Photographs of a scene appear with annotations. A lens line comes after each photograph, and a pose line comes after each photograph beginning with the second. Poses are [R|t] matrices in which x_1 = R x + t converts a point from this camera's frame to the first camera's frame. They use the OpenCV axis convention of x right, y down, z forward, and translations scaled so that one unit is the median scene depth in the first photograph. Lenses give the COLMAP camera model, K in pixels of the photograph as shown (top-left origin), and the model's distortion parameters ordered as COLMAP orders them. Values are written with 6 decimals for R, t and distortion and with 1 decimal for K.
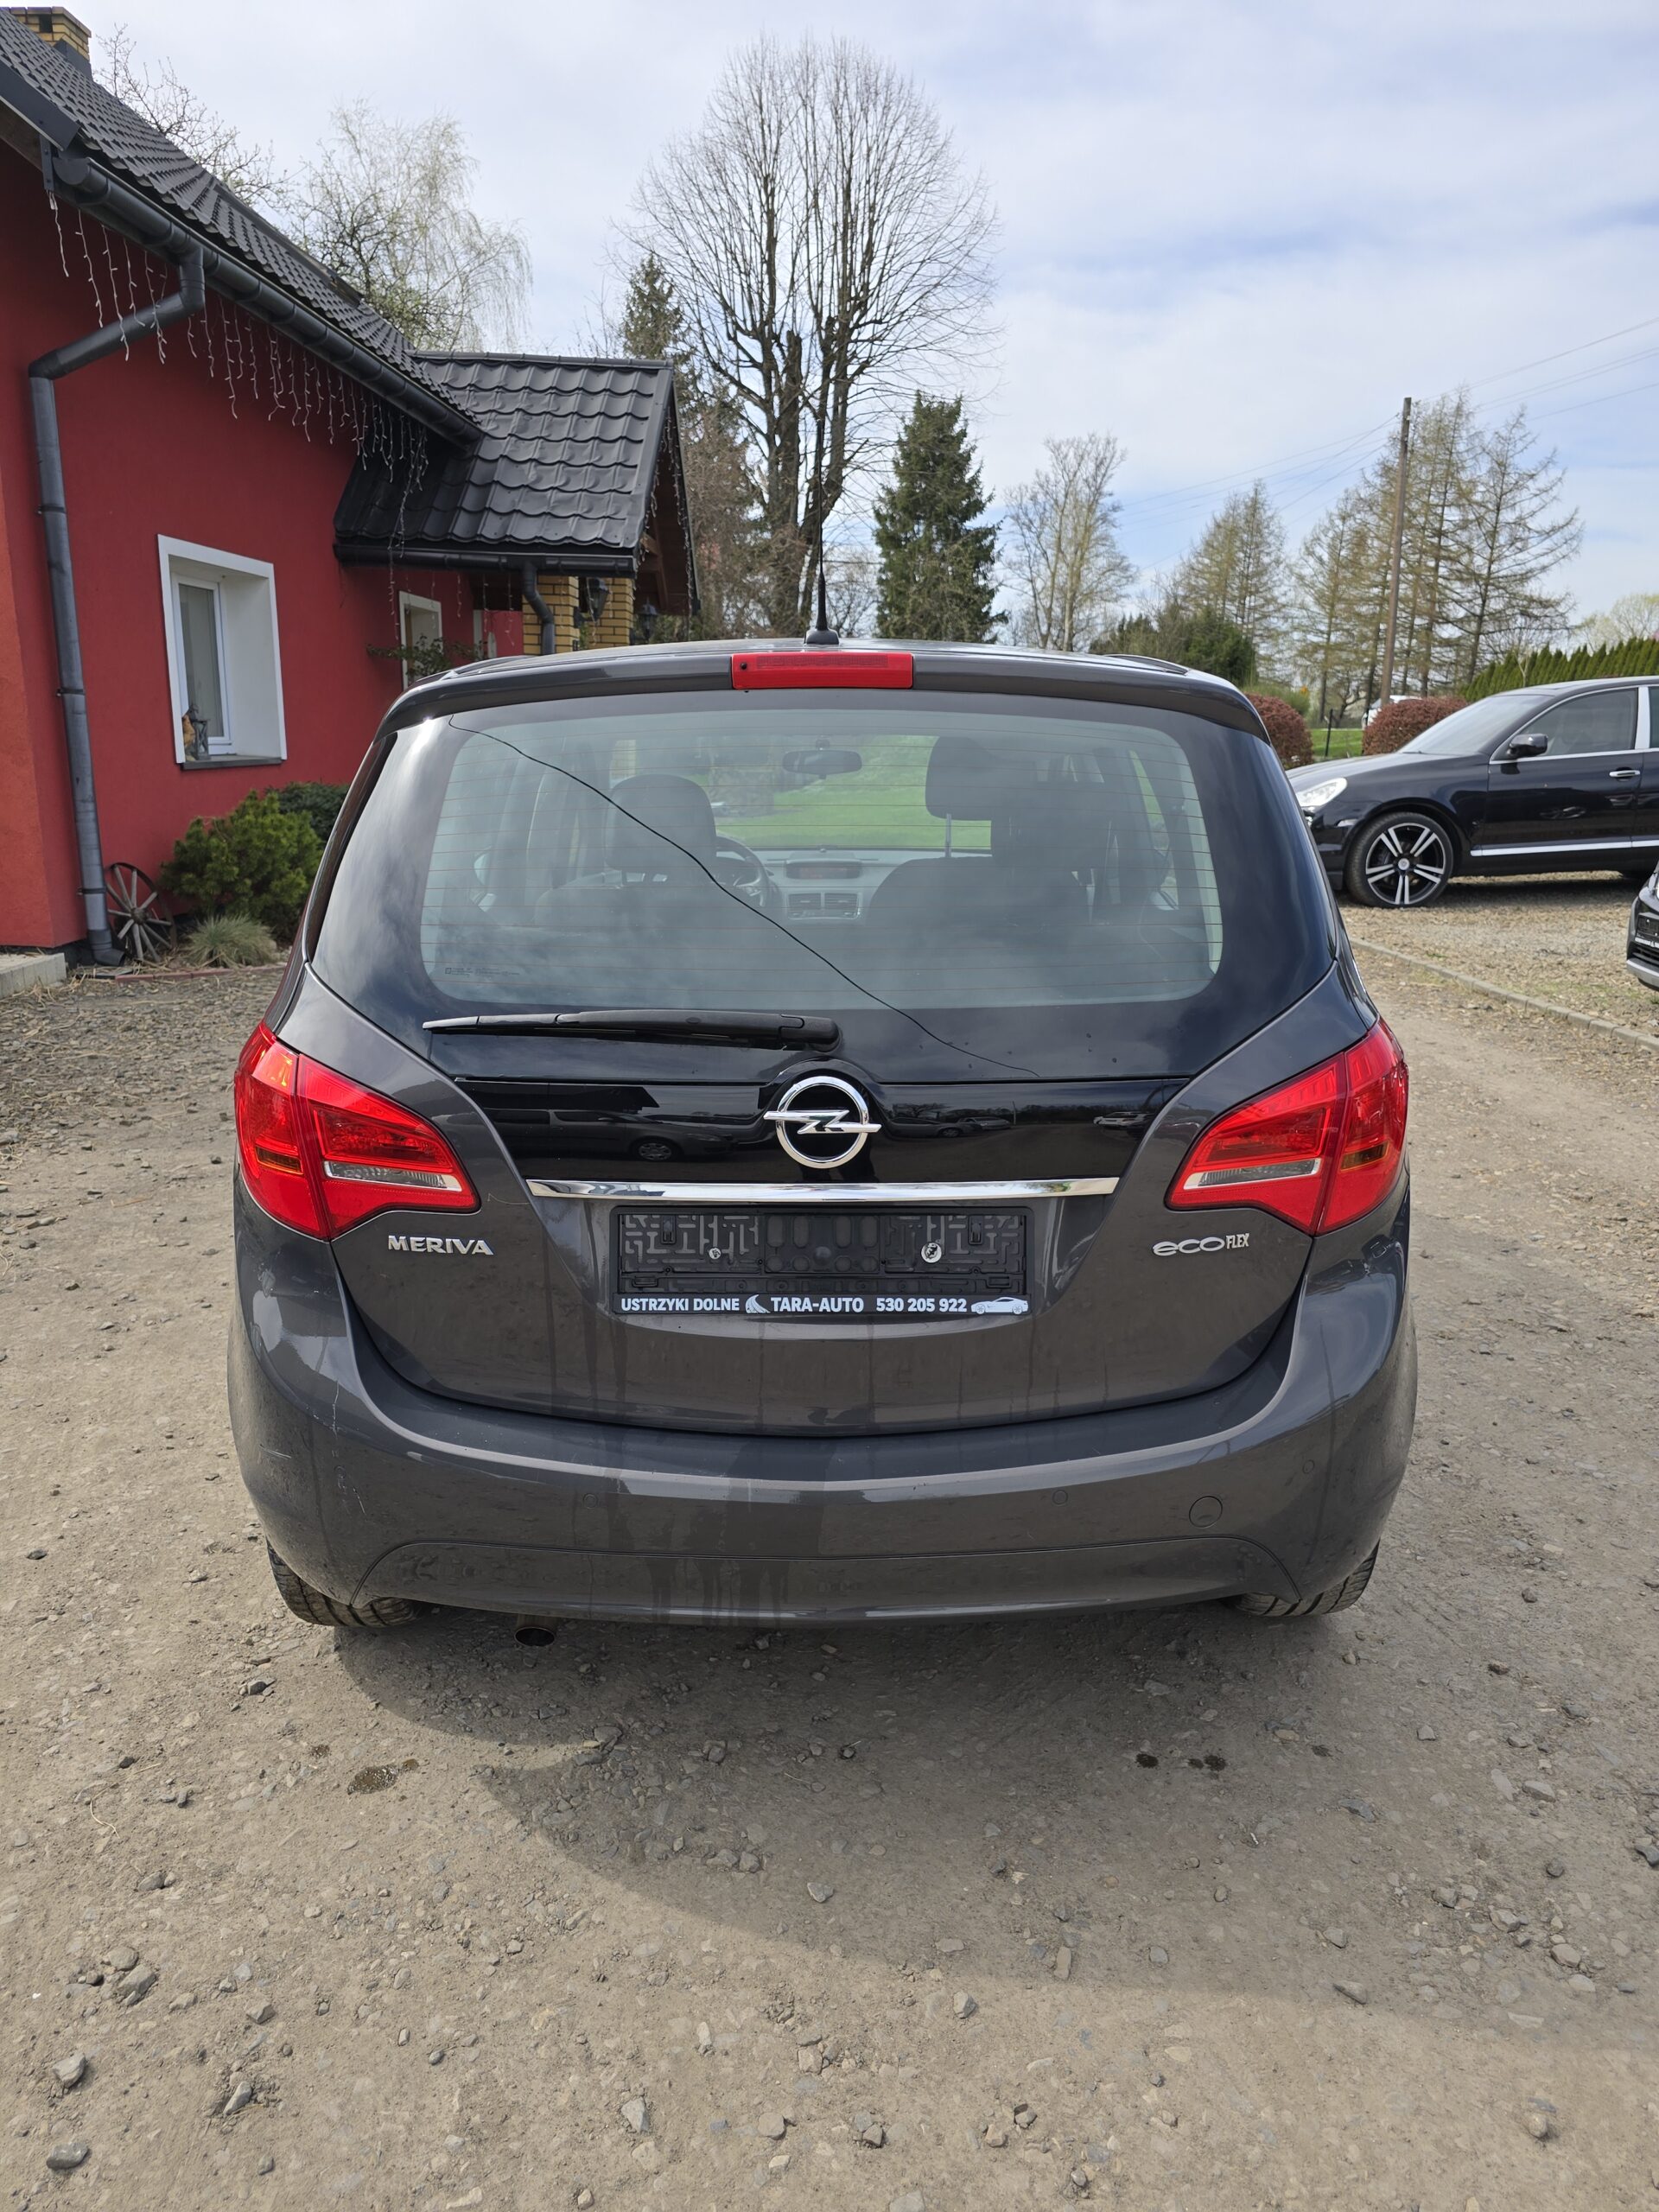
lens RADIAL K [[1501.5, 0, 831.9], [0, 1501.5, 1115.2], [0, 0, 1]] dist [0.057211, -0.050183]
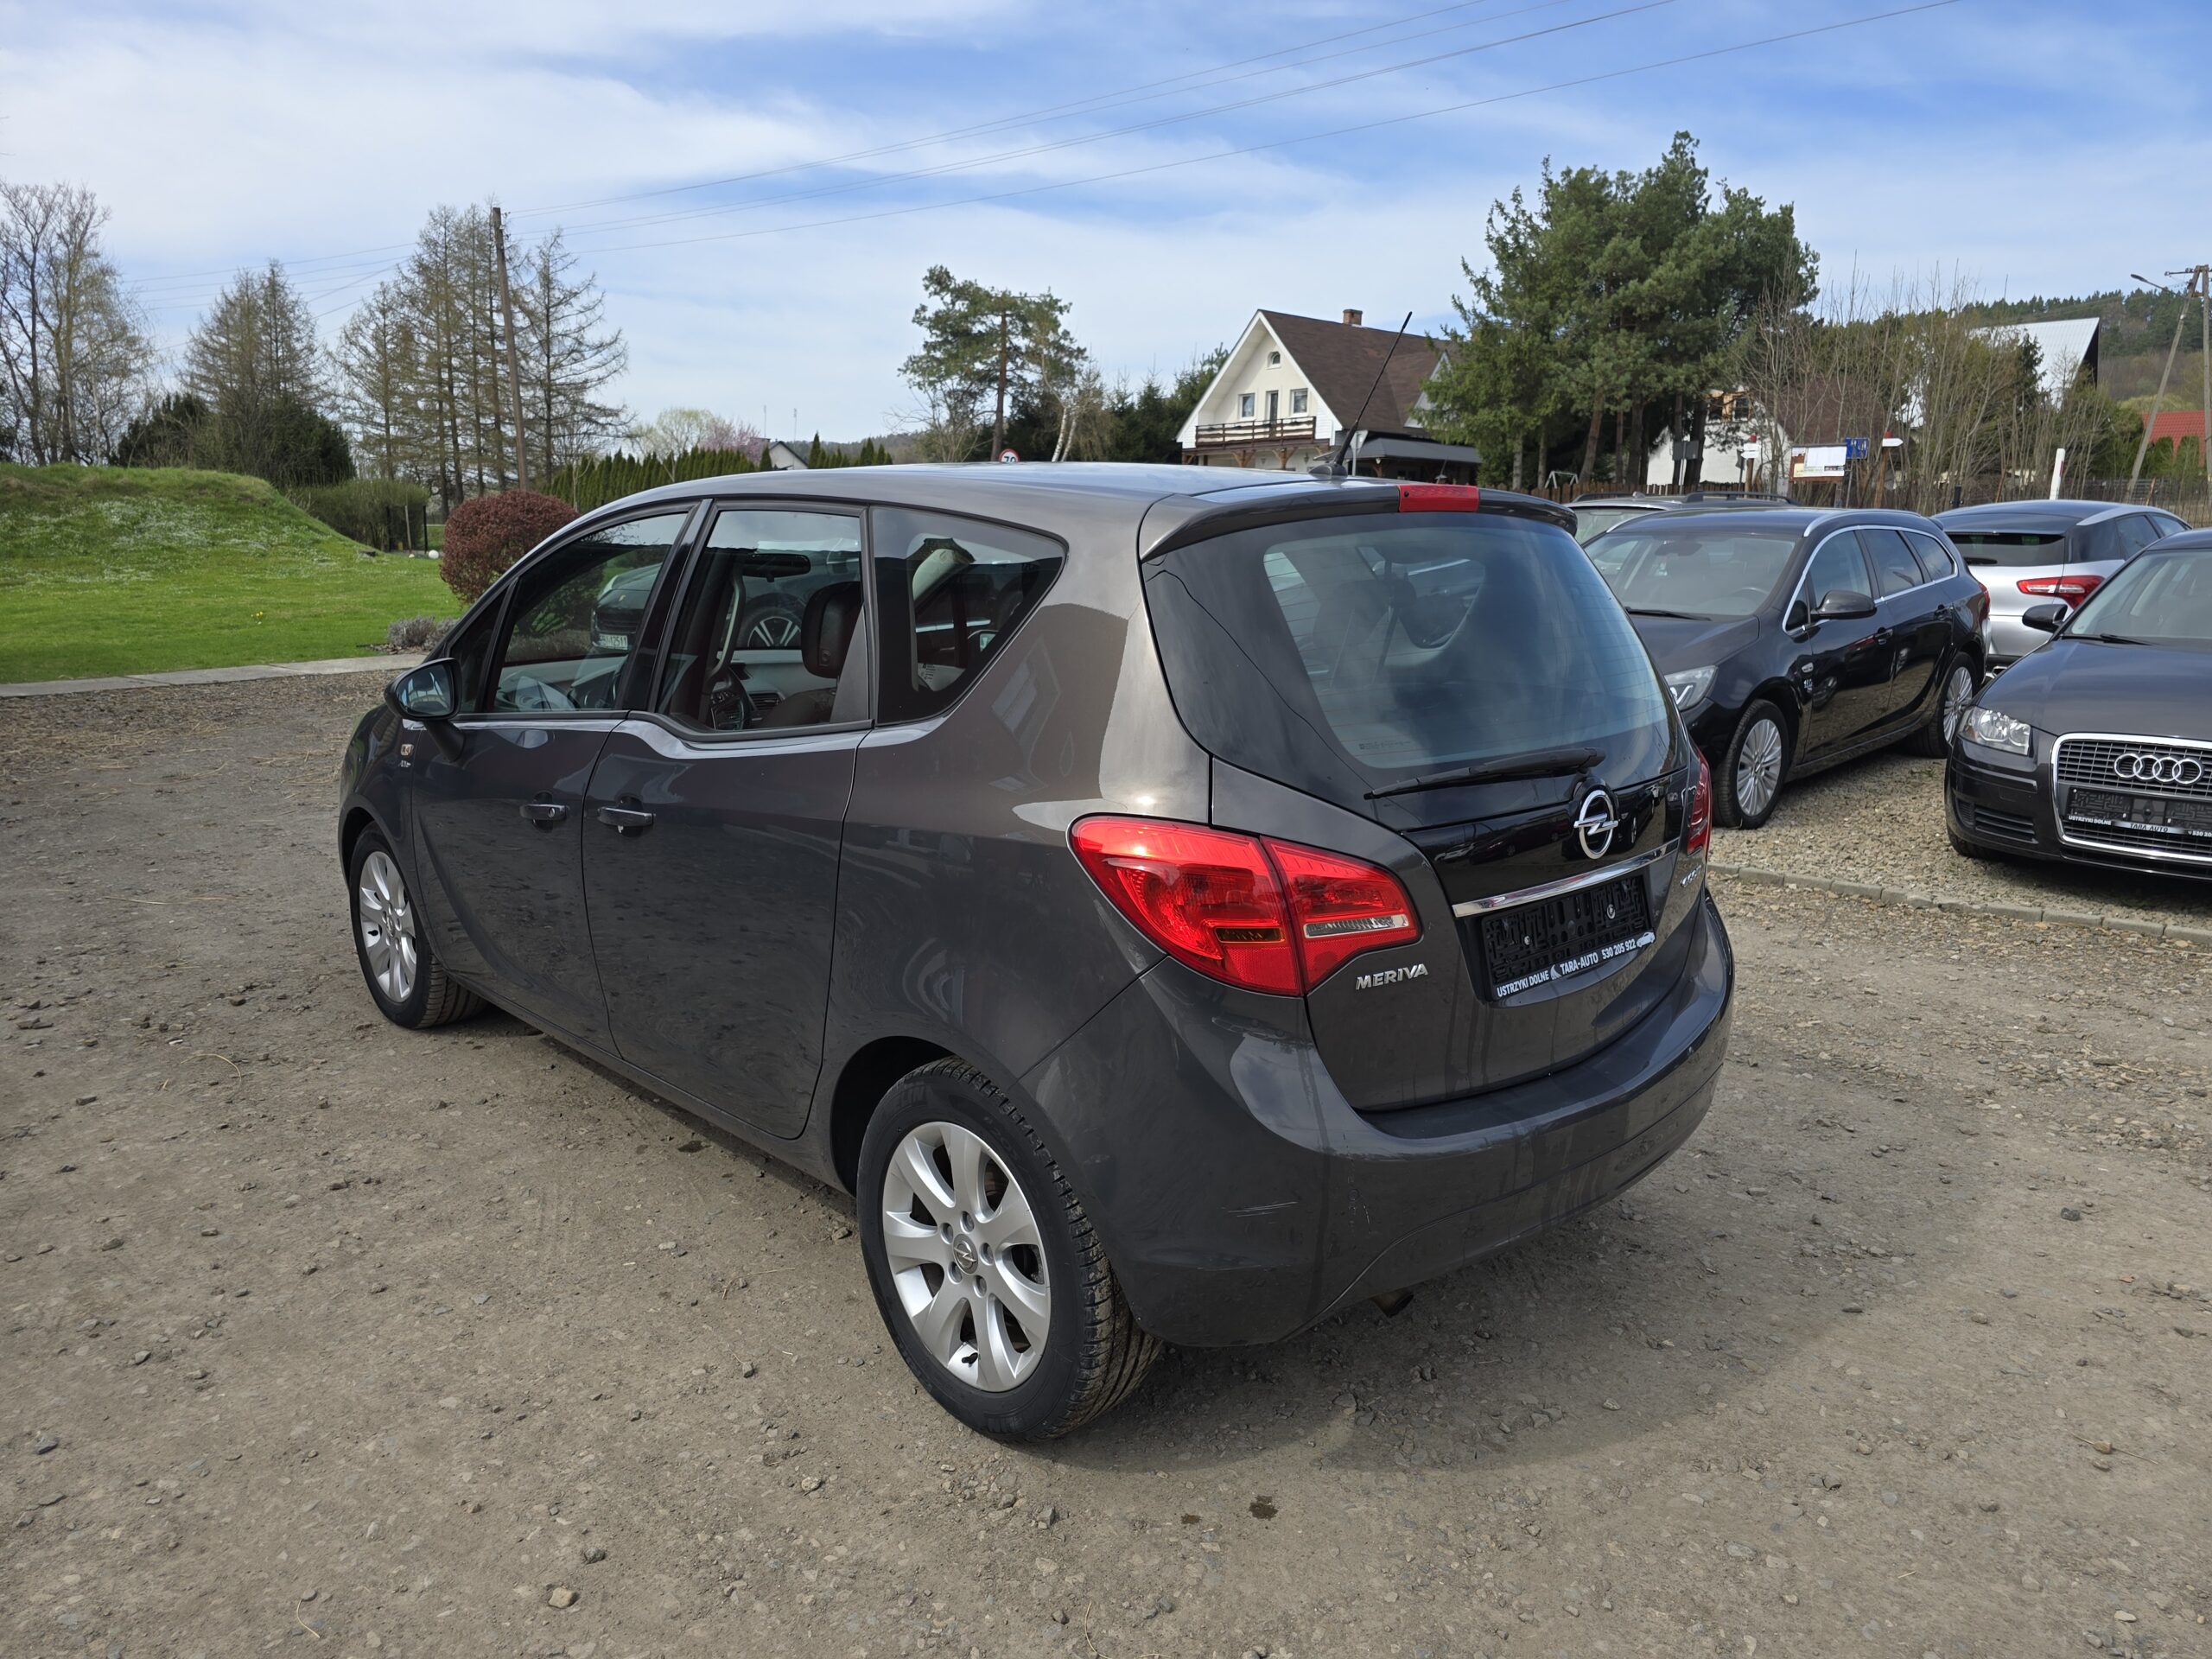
lens RADIAL K [[1501.5, 0, 1105.0], [0, 1501.5, 822.6], [0, 0, 1]] dist [0.057211, -0.050183]
pose [[0.725099, -0.131132, 0.676044, -0.270079], [0.168343, 0.985671, 0.010633, -0.018640], [-0.667751, 0.106097, 0.736785, 0.060643]]
